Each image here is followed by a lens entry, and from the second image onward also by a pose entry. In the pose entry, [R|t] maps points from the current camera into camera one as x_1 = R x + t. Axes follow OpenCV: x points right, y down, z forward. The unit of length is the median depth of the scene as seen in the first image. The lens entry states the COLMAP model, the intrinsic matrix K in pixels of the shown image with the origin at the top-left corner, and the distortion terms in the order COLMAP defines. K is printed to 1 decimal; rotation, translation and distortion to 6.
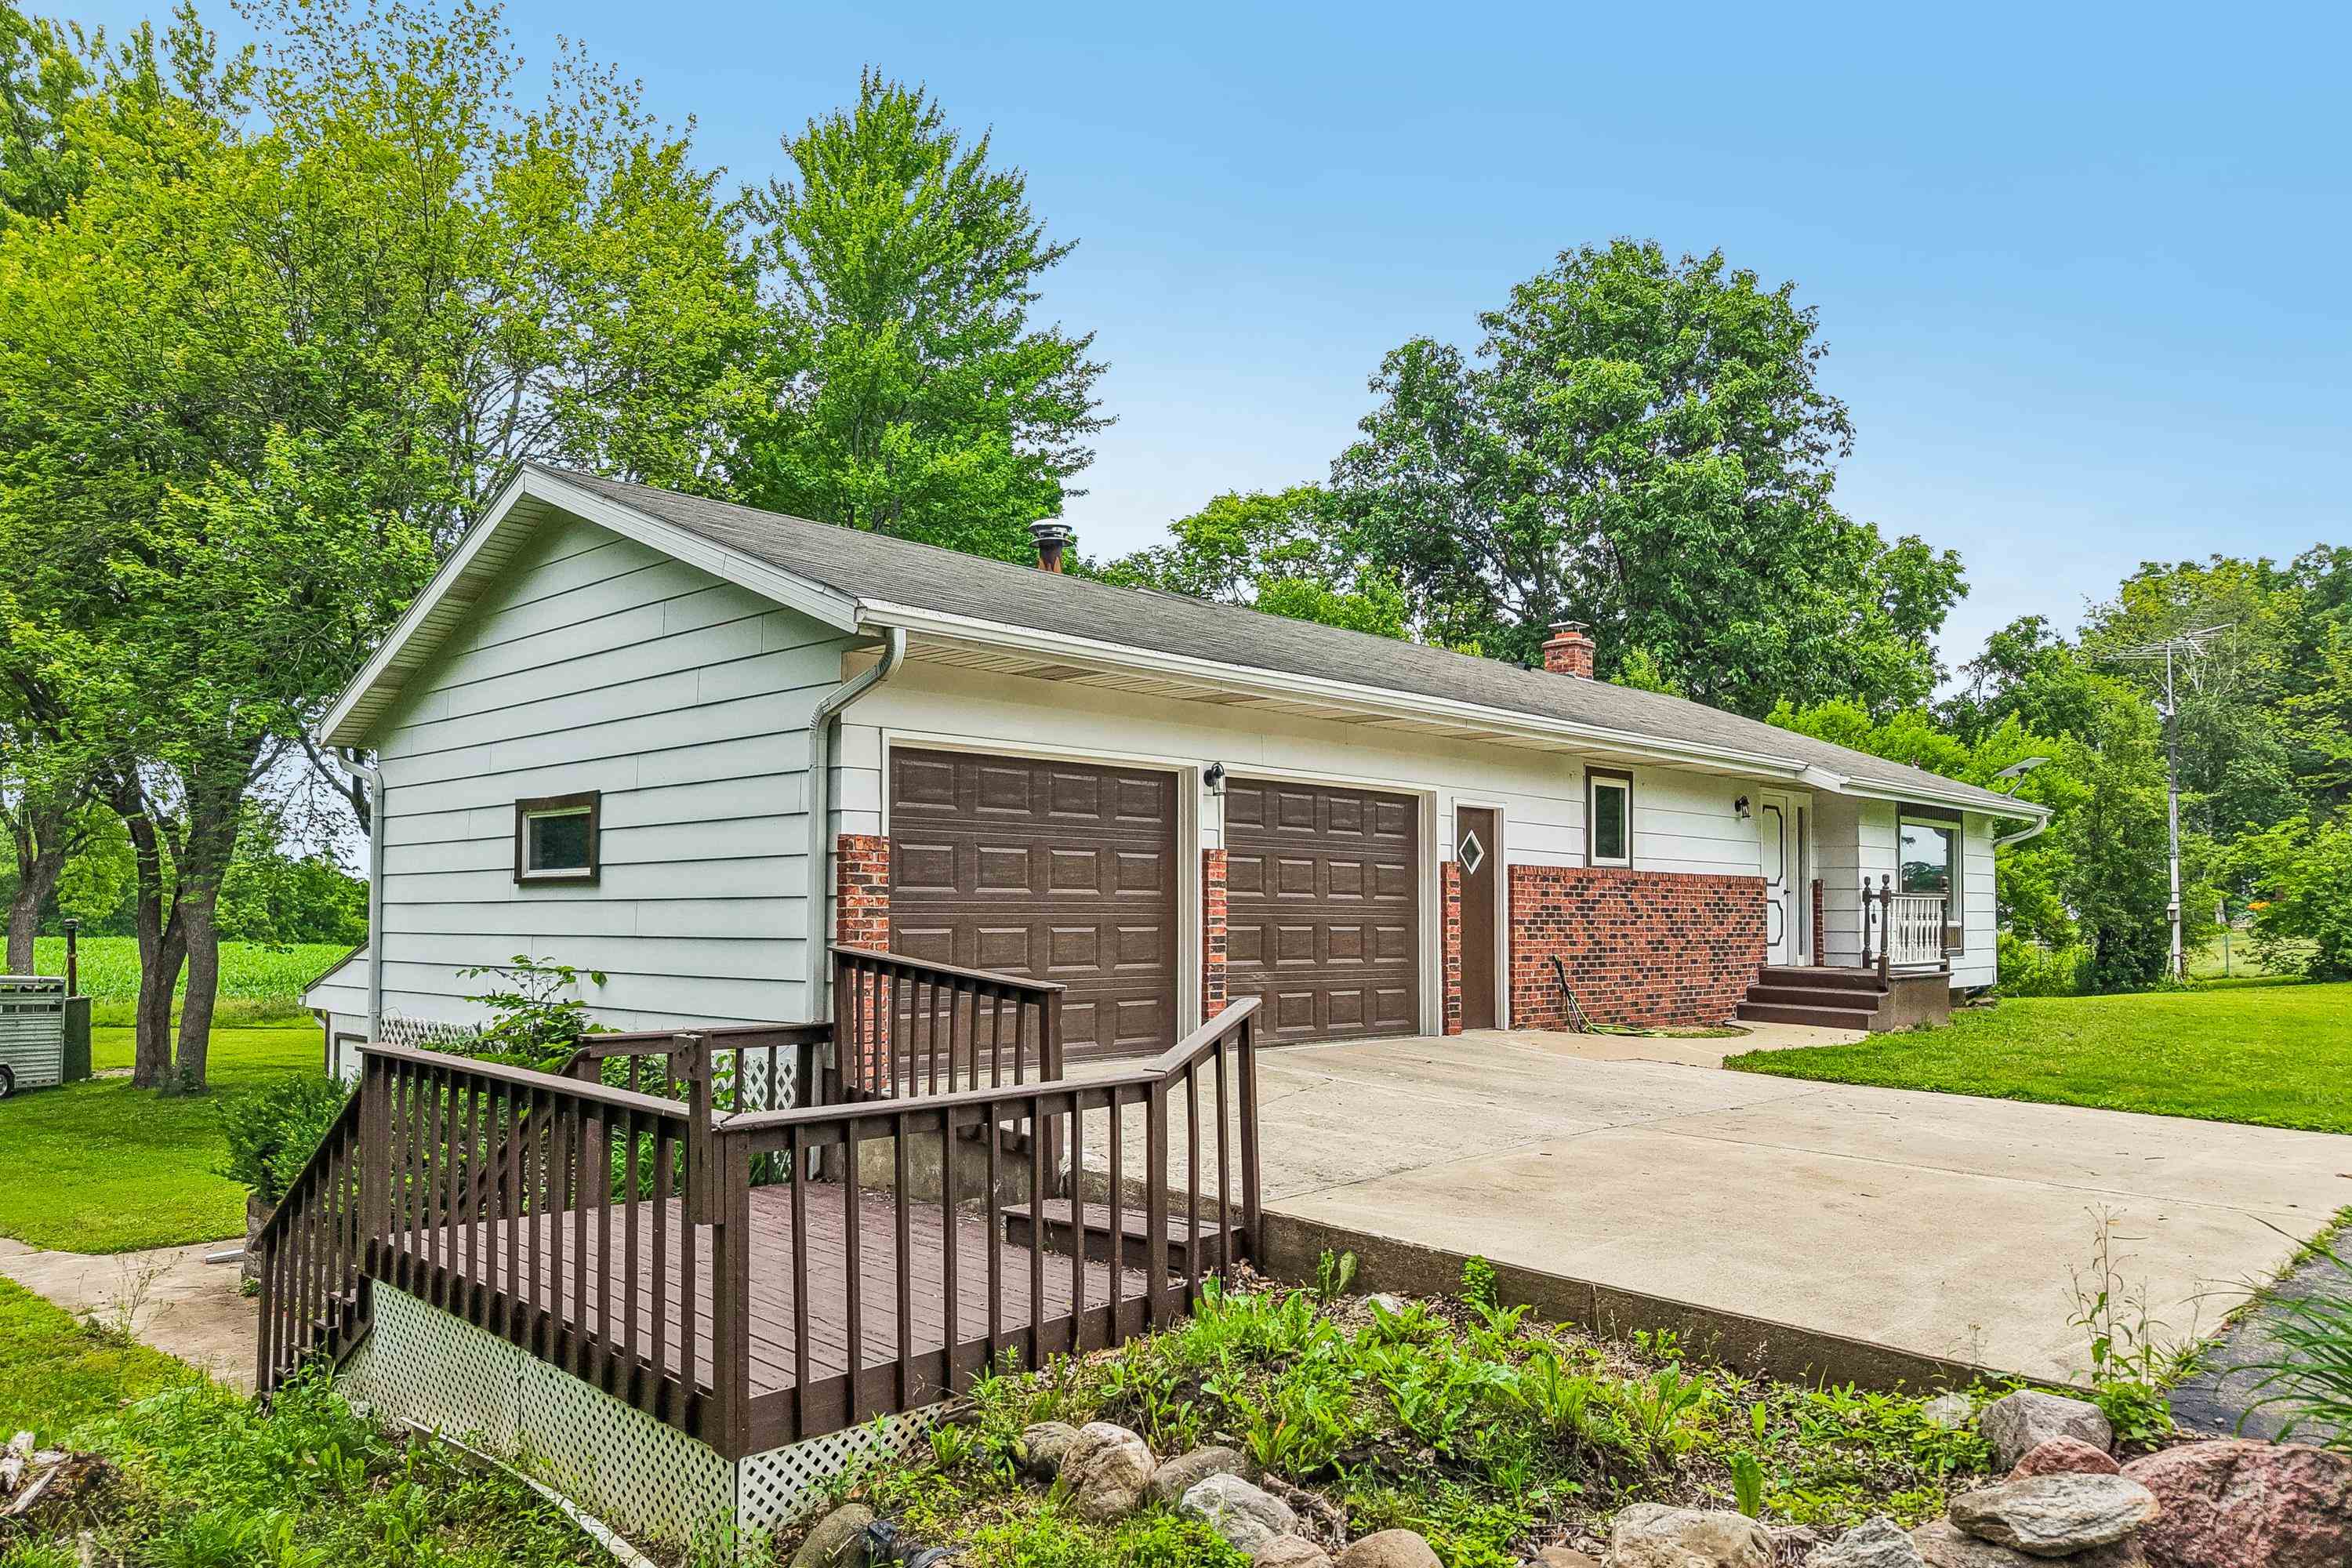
lens RADIAL K [[1626.6, 0, 1185.2], [0, 1626.6, 882.3], [0, 0, 1]] dist [0.004143, 0.000626]
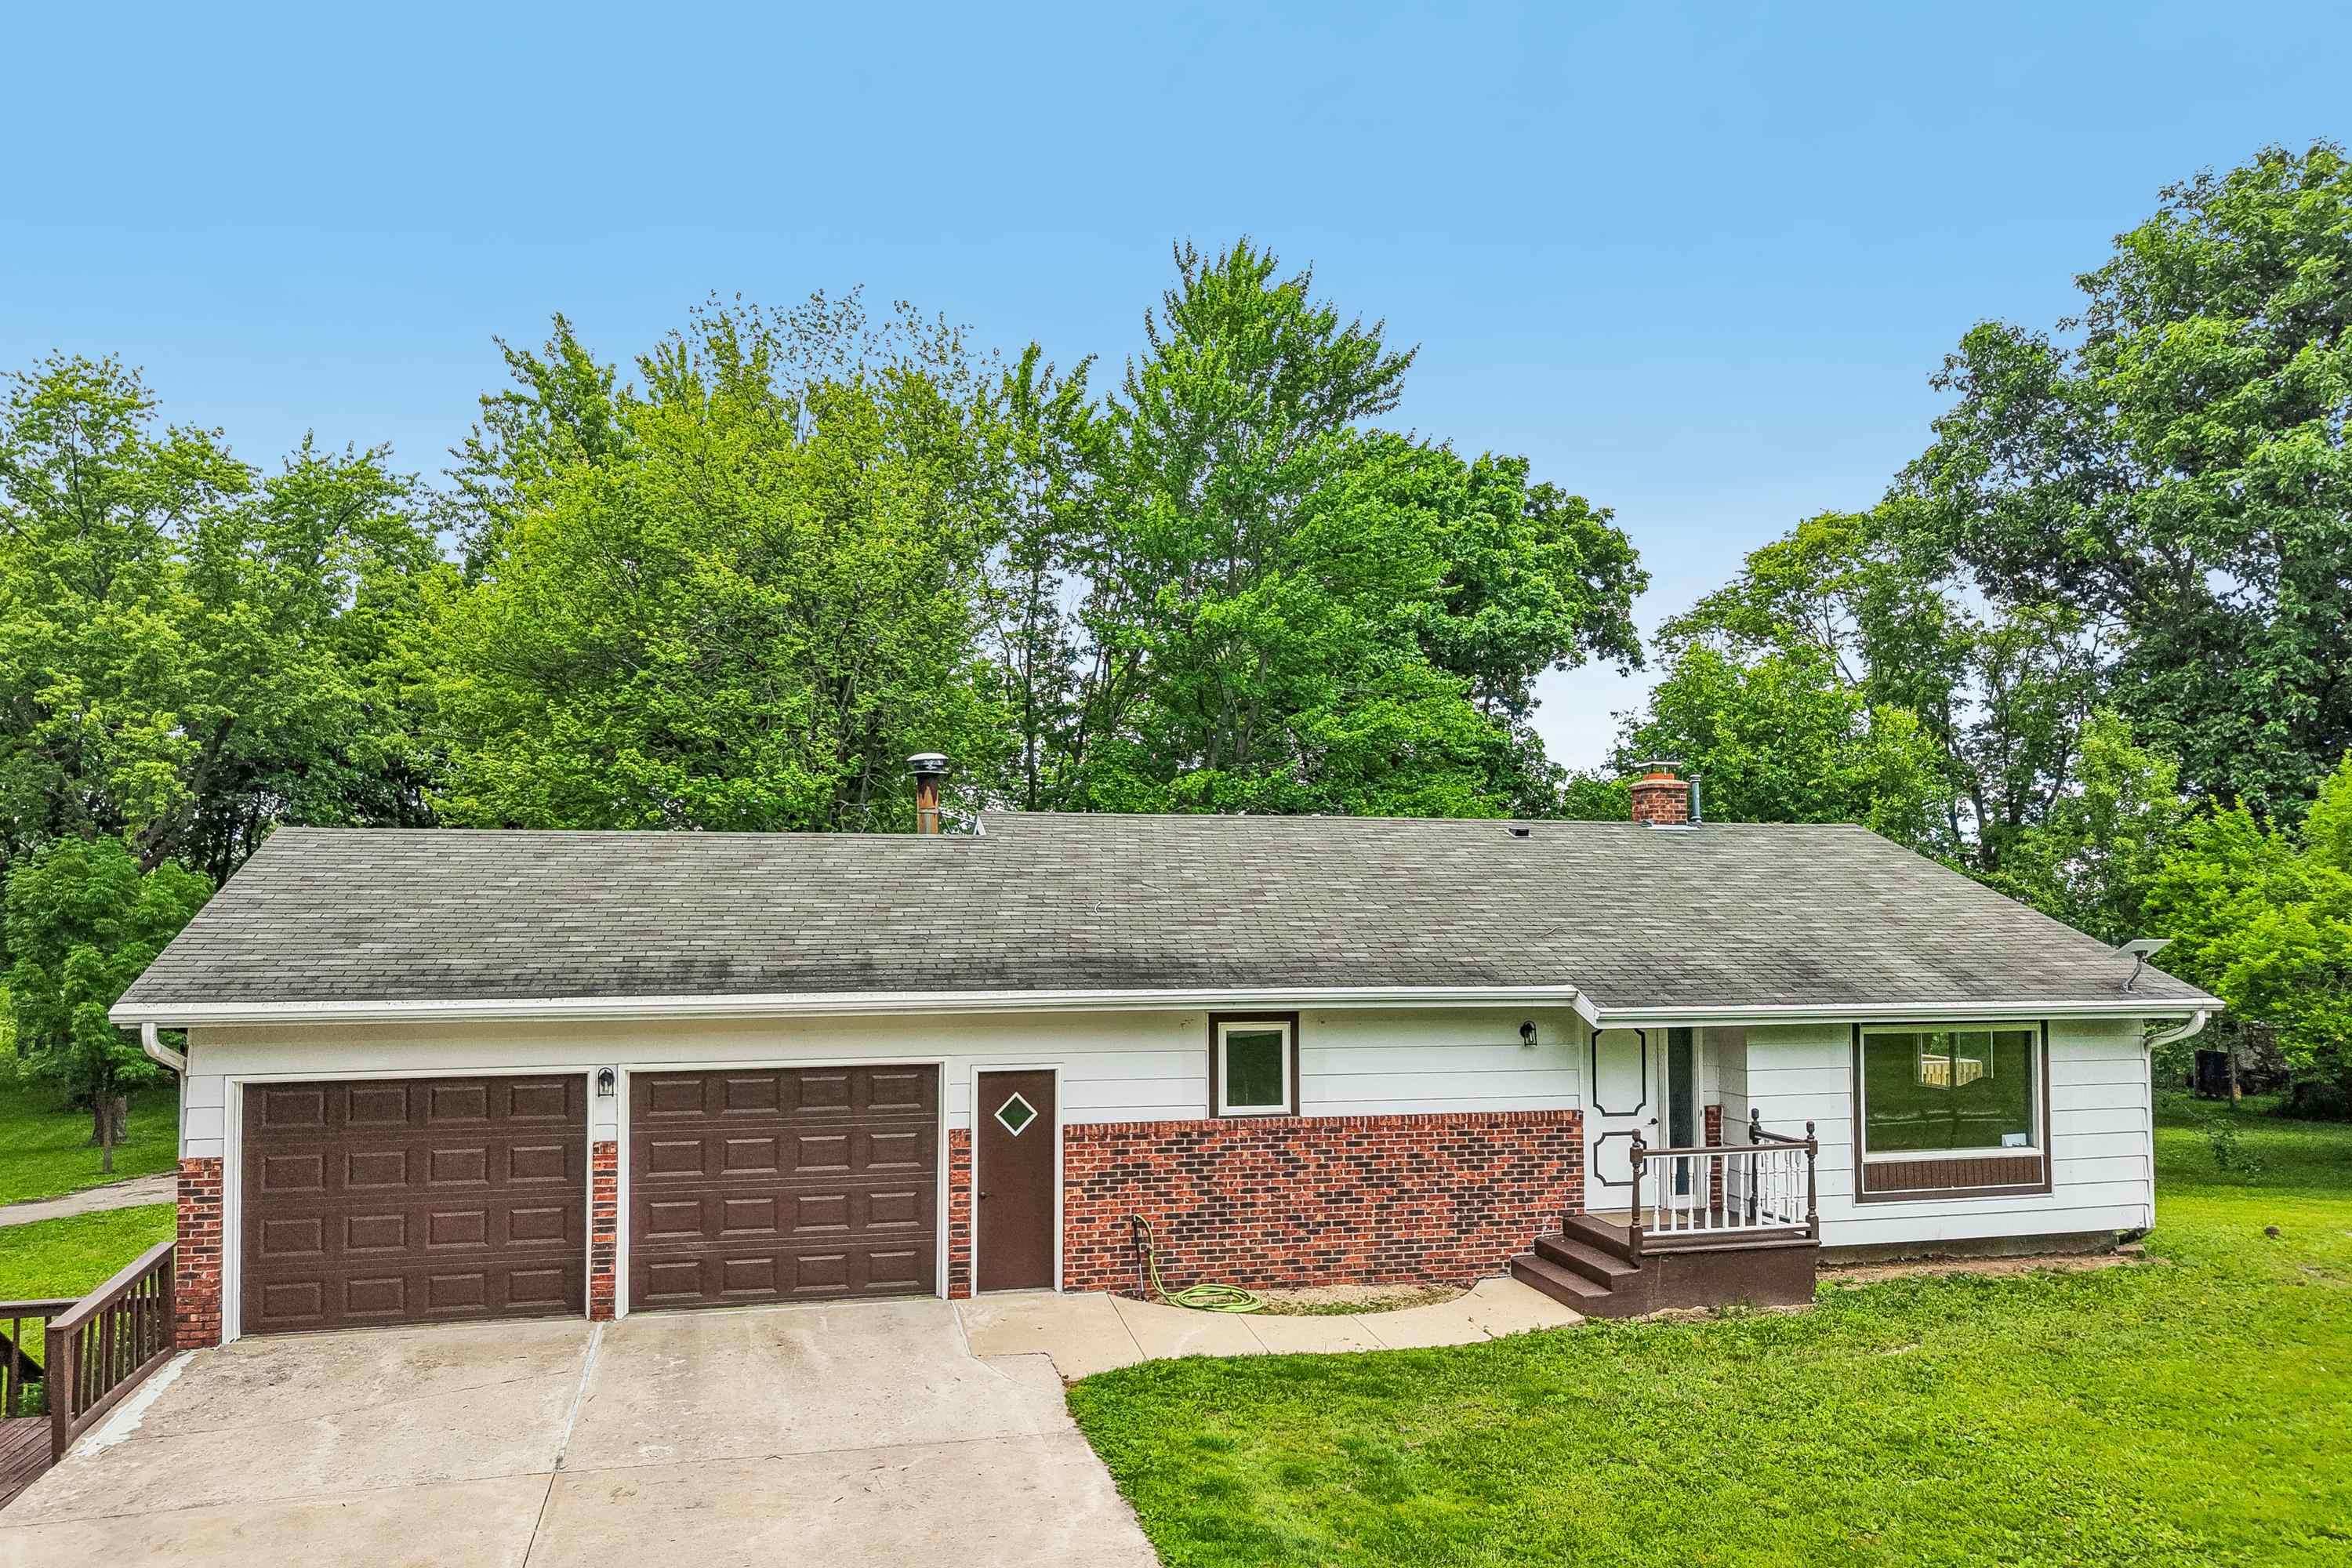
lens RADIAL K [[1623.8, 0, 1175.4], [0, 1623.8, 848.1], [0, 0, 1]] dist [0.003037, -0.002843]
pose [[0.848028, -0.022730, -0.529463, 0.504923], [0.014478, 0.999701, -0.019728, -0.103160], [0.529753, 0.009064, 0.848104, 0.111529]]
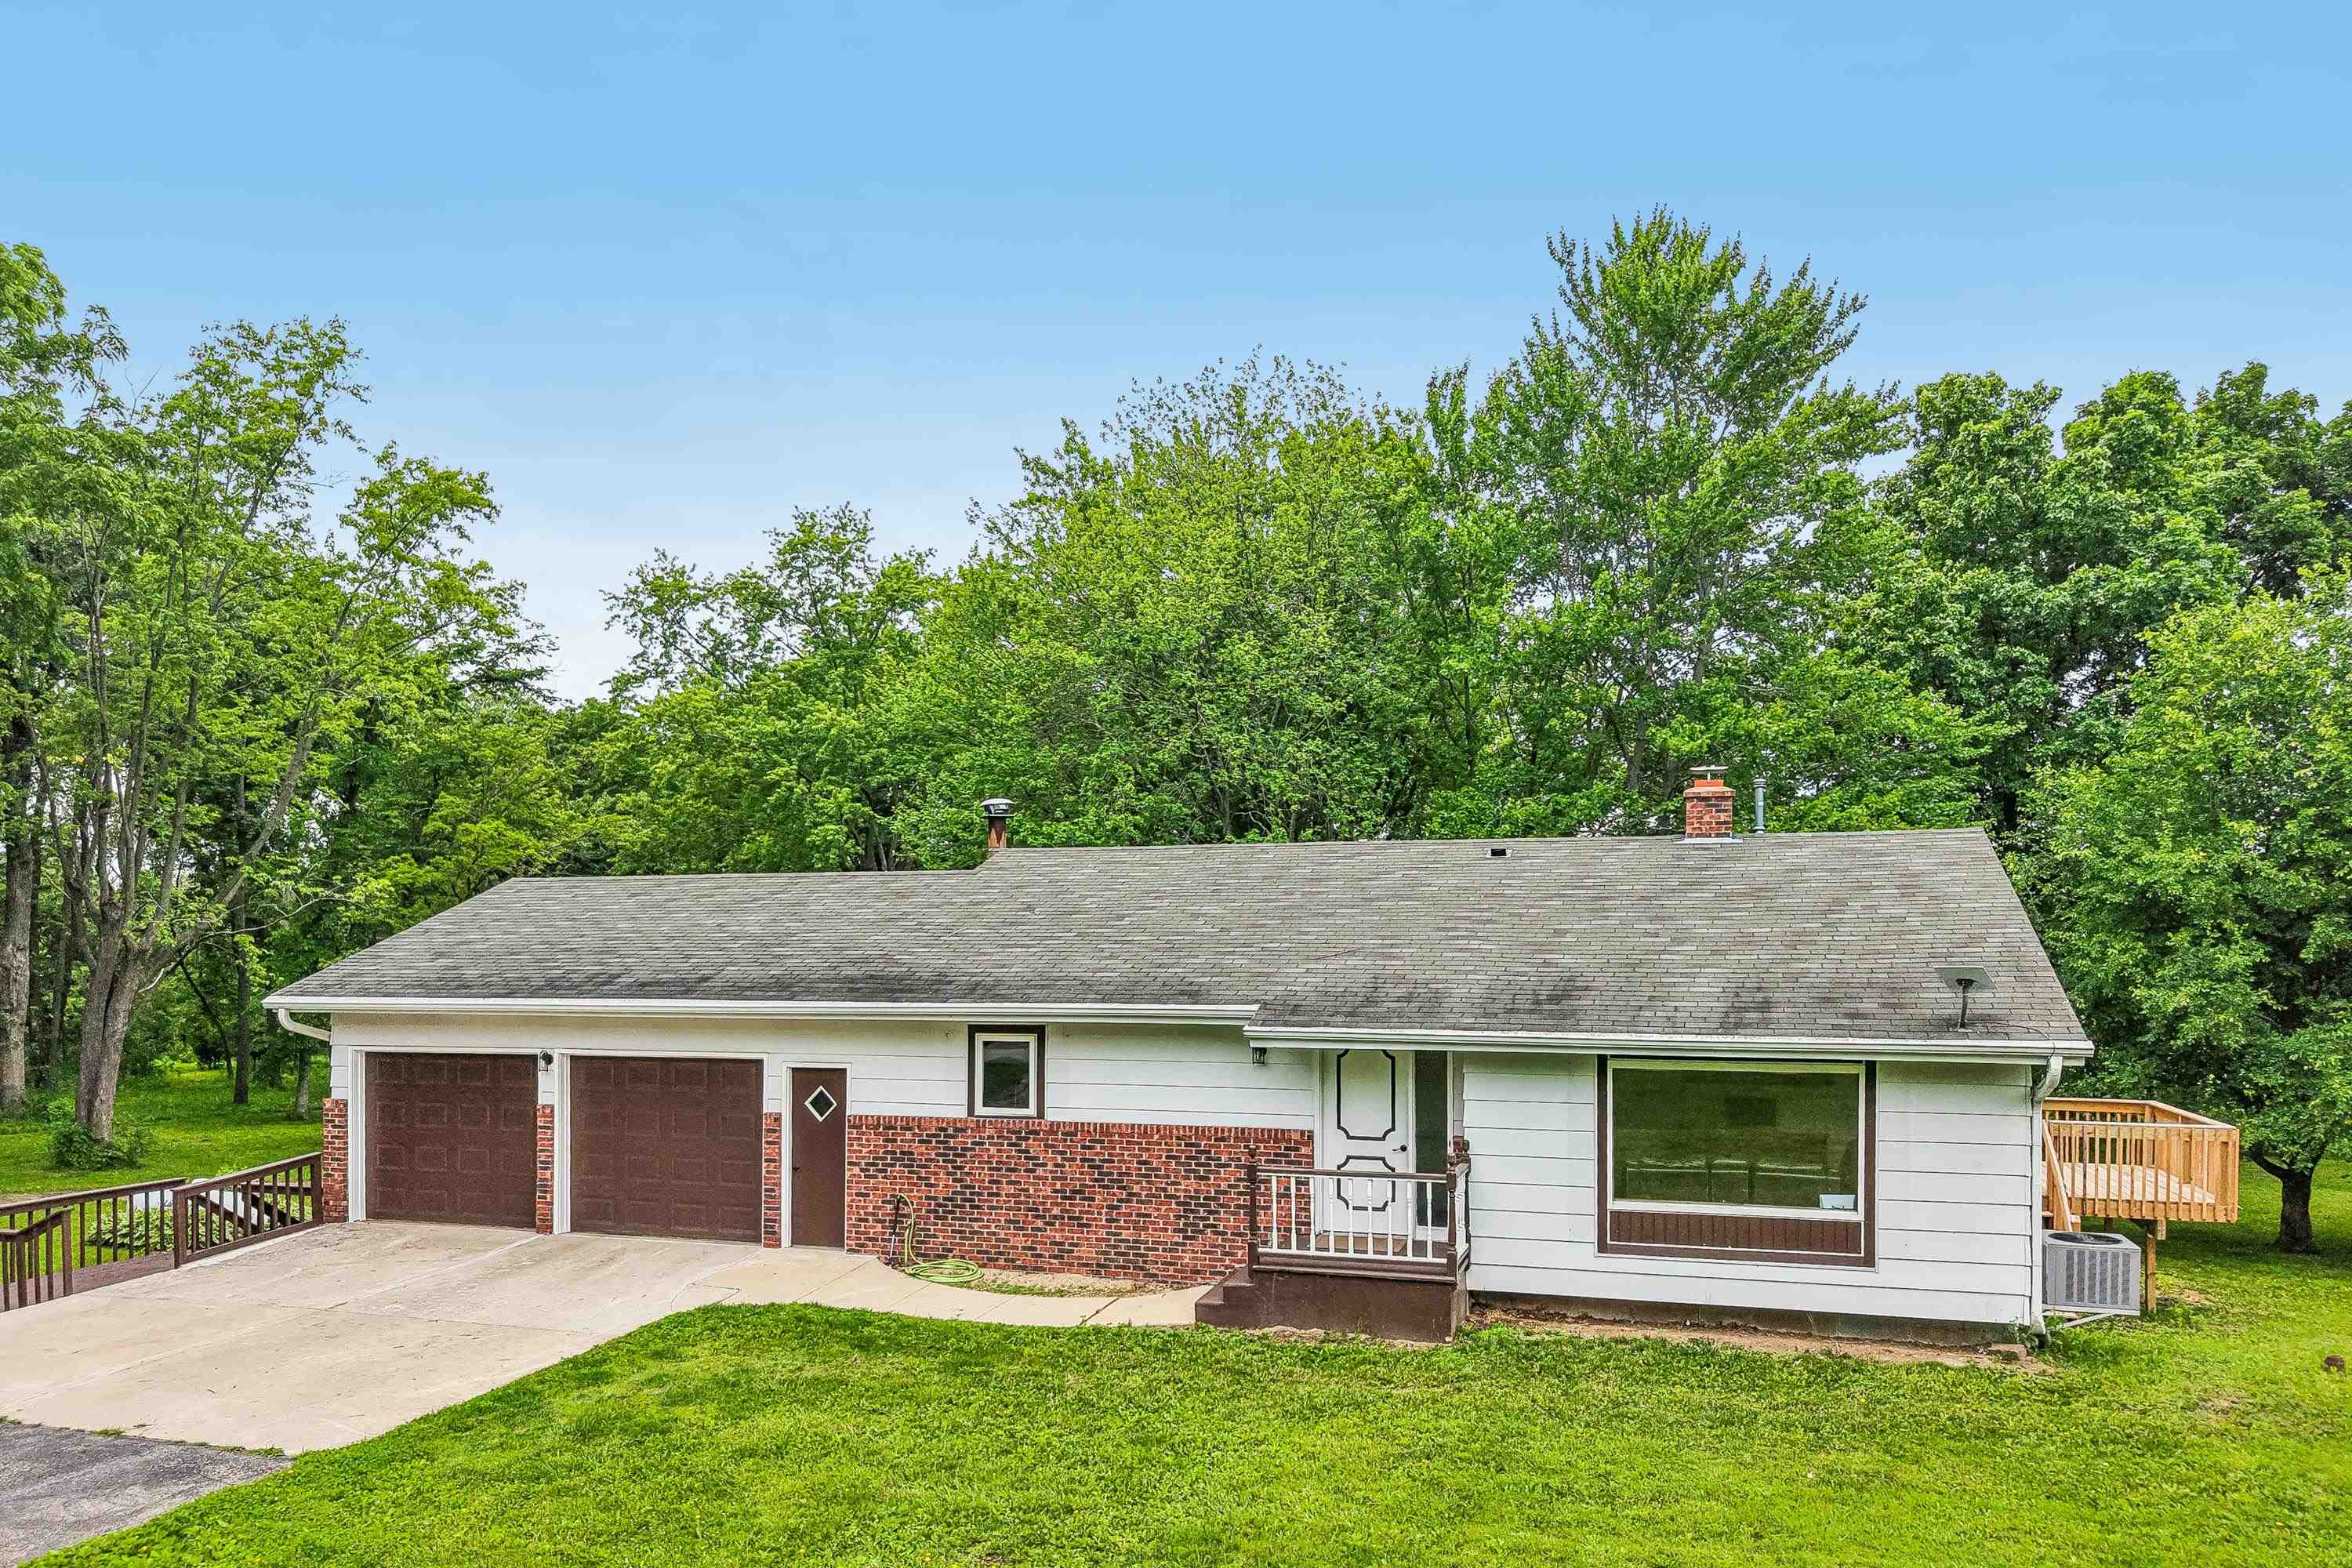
lens RADIAL K [[1656.7, 0, 1181.2], [0, 1656.7, 955.8], [0, 0, 1]] dist [0.003153, -0.000494]
pose [[0.434300, 0.003825, -0.900760, 0.895469], [0.023065, 0.999616, 0.015365, -0.089899], [0.900473, -0.027449, 0.434045, 0.436399]]
